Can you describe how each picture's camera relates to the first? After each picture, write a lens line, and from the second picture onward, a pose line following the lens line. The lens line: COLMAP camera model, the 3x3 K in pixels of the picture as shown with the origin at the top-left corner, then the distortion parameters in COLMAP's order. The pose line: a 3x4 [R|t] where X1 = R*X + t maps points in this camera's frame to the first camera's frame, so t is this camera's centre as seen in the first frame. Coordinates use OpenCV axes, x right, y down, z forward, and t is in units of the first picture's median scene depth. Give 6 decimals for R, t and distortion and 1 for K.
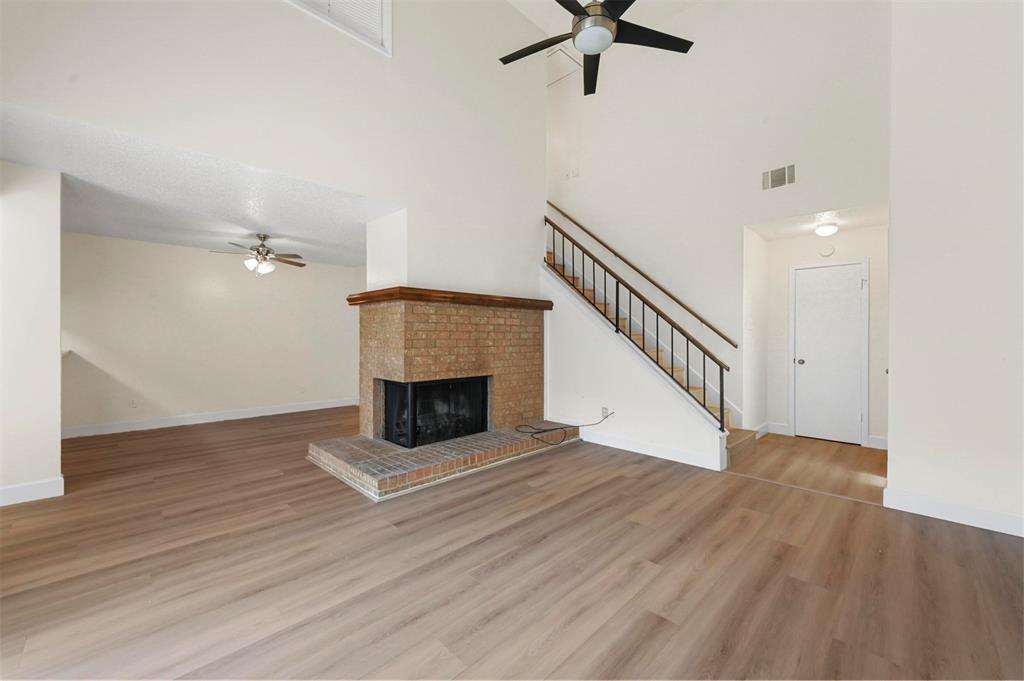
lens RADIAL K [[412.2, 0, 520.4], [0, 412.2, 337.9], [0, 0, 1]] dist [0.002728, -0.000305]
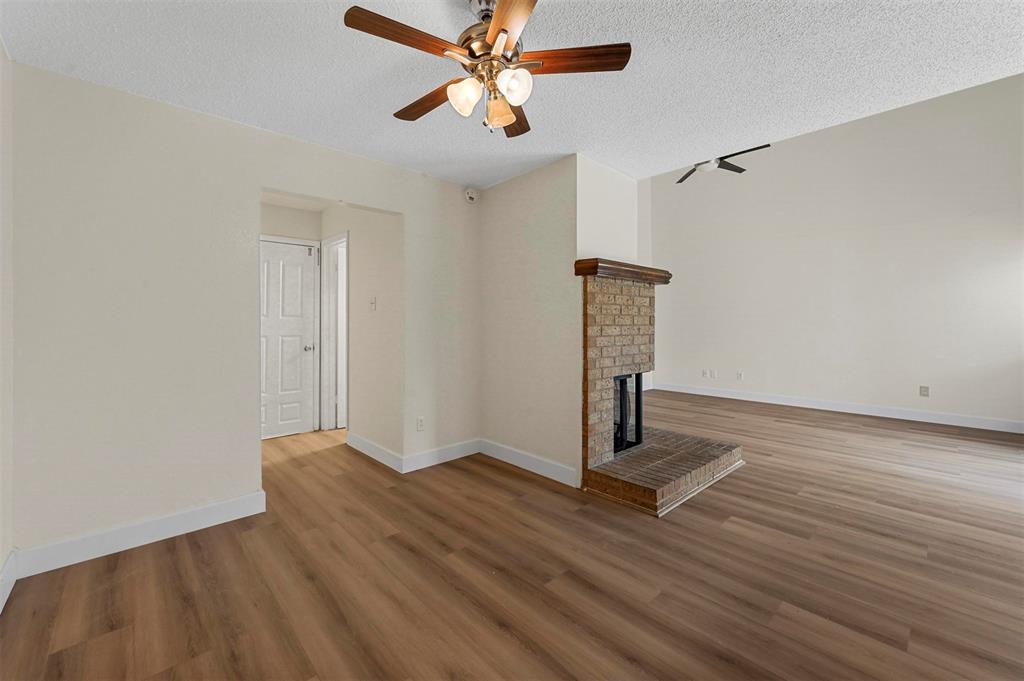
lens RADIAL K [[412.2, 0, 500.8], [0, 412.2, 319.7], [0, 0, 1]] dist [0.002728, -0.000305]
pose [[0.057294, 0.002614, 0.998354, -1.253804], [0.001162, 0.999996, -0.002685, -0.008161], [-0.998357, 0.001314, 0.057291, 1.299879]]
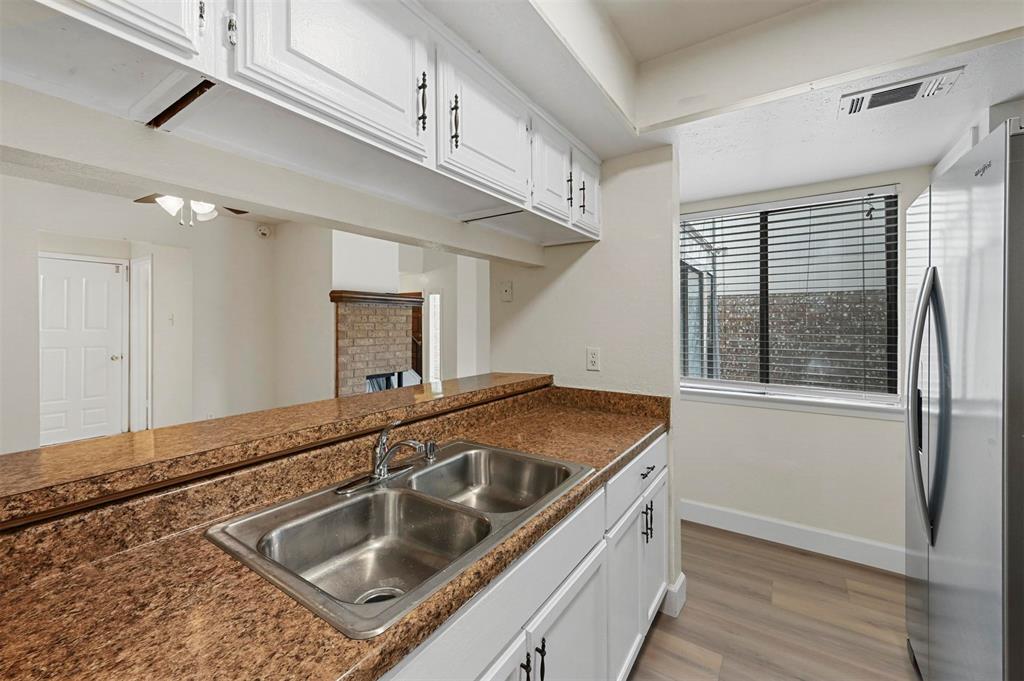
lens RADIAL K [[412.2, 0, 505.9], [0, 412.2, 324.9], [0, 0, 1]] dist [0.002728, -0.000305]
pose [[-0.179980, -0.005775, 0.983653, -1.601993], [-0.001355, 0.999983, 0.005623, -0.041881], [-0.983669, -0.000321, -0.179984, 0.945109]]
